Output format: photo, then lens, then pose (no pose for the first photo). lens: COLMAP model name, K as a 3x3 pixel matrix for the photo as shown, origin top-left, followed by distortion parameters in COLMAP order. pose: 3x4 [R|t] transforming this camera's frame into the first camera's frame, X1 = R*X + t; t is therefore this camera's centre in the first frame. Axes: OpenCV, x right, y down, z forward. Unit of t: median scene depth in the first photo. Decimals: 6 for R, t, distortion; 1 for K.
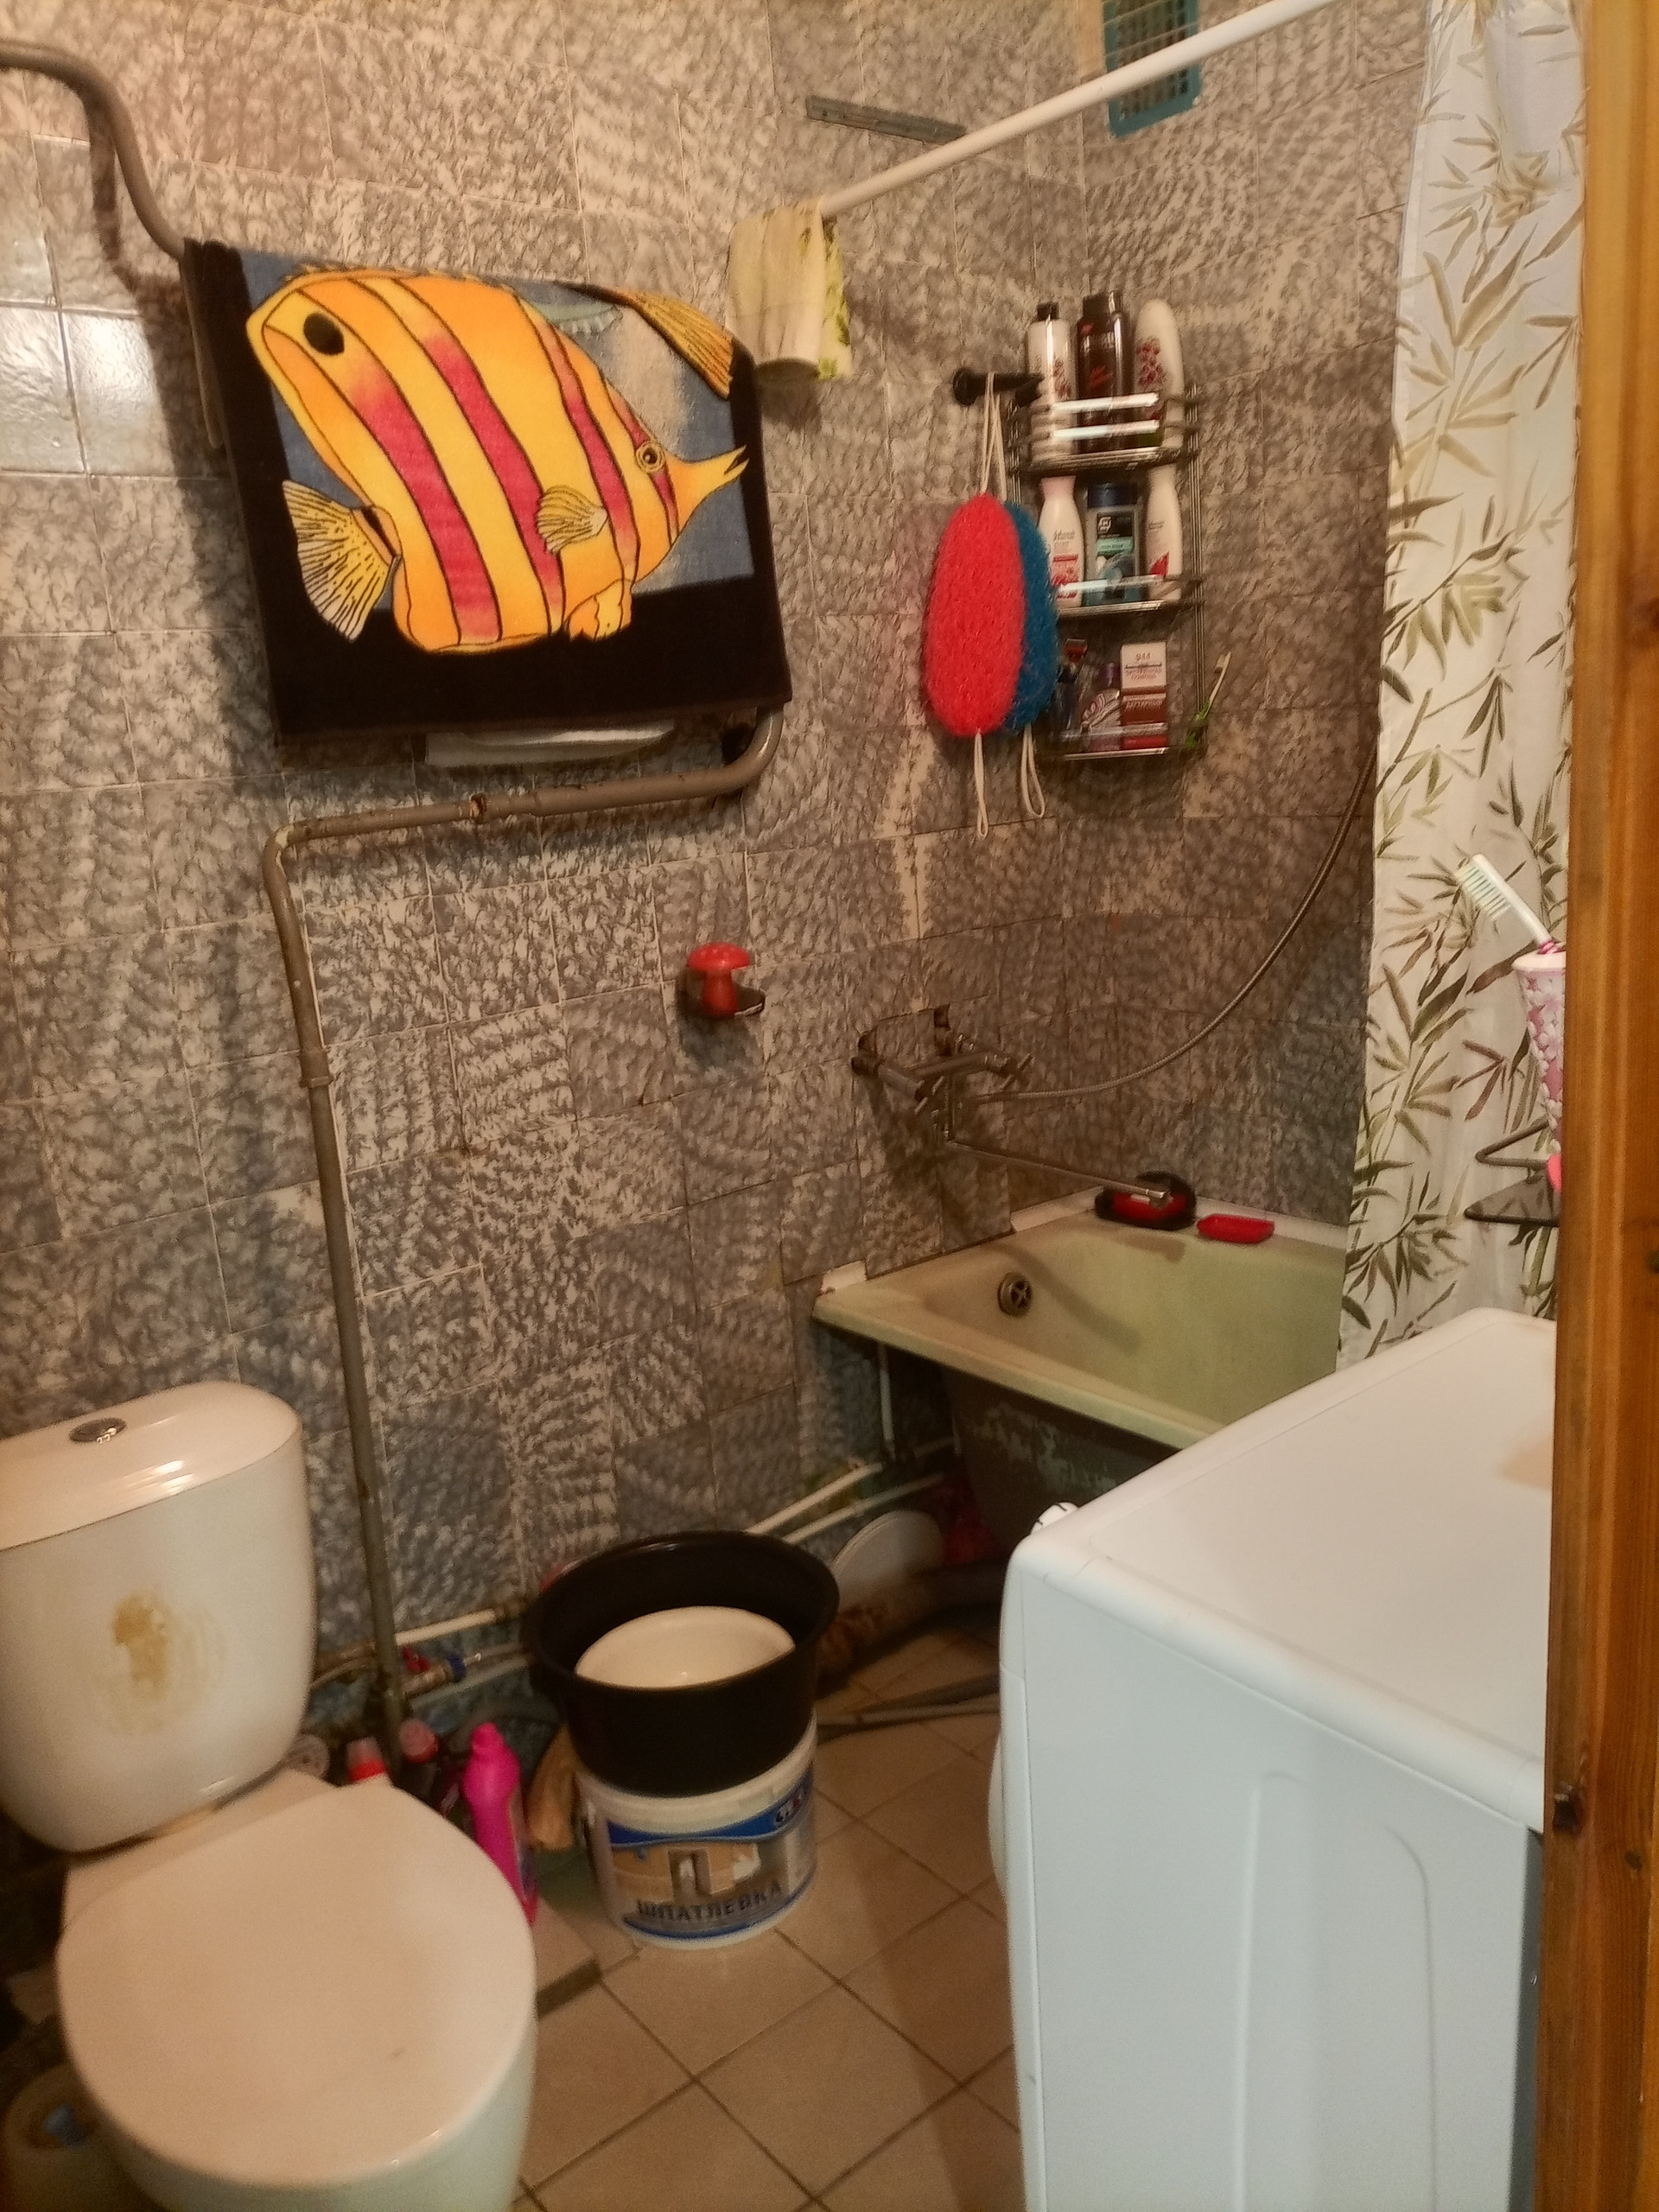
lens RADIAL K [[1689.7, 0, 838.6], [0, 1689.7, 1098.7], [0, 0, 1]] dist [0.057042, -0.070646]
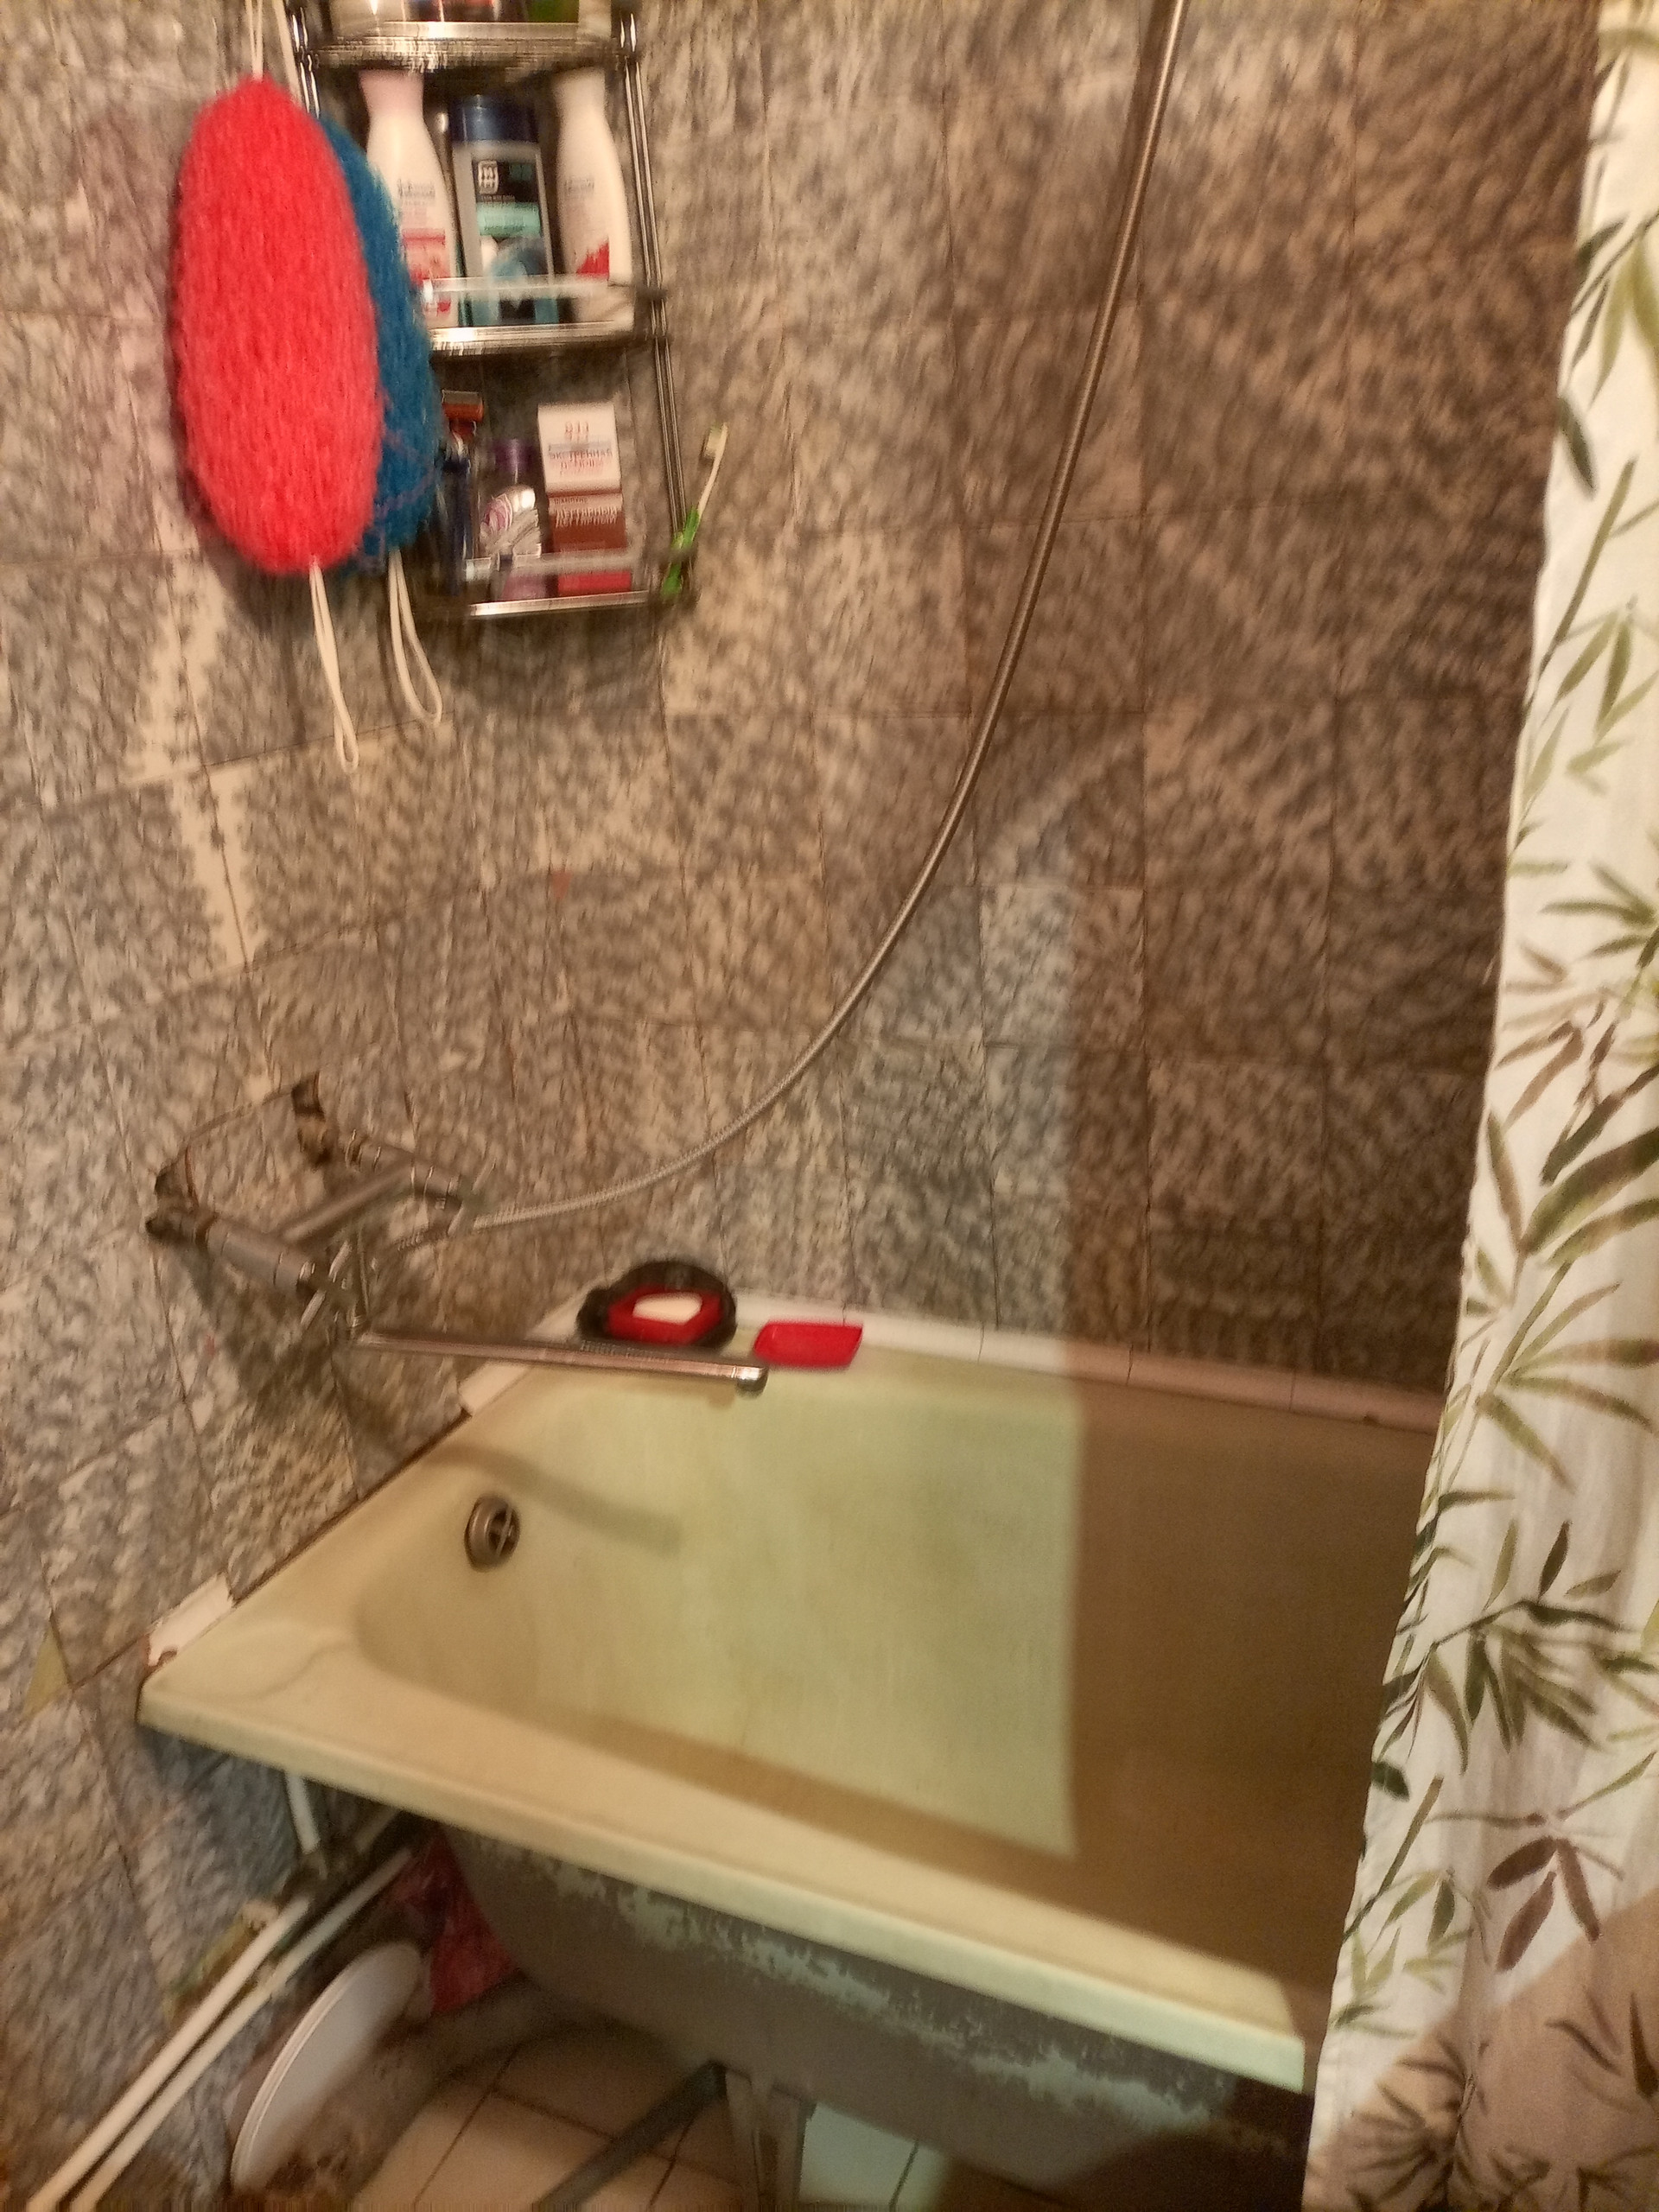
lens RADIAL K [[1689.7, 0, 872.8], [0, 1689.7, 1125.4], [0, 0, 1]] dist [0.057042, -0.070646]
pose [[0.897227, -0.142228, 0.418037, -0.006613], [0.097299, 0.987117, 0.127012, -0.095676], [-0.430716, -0.073284, 0.899507, 0.438246]]
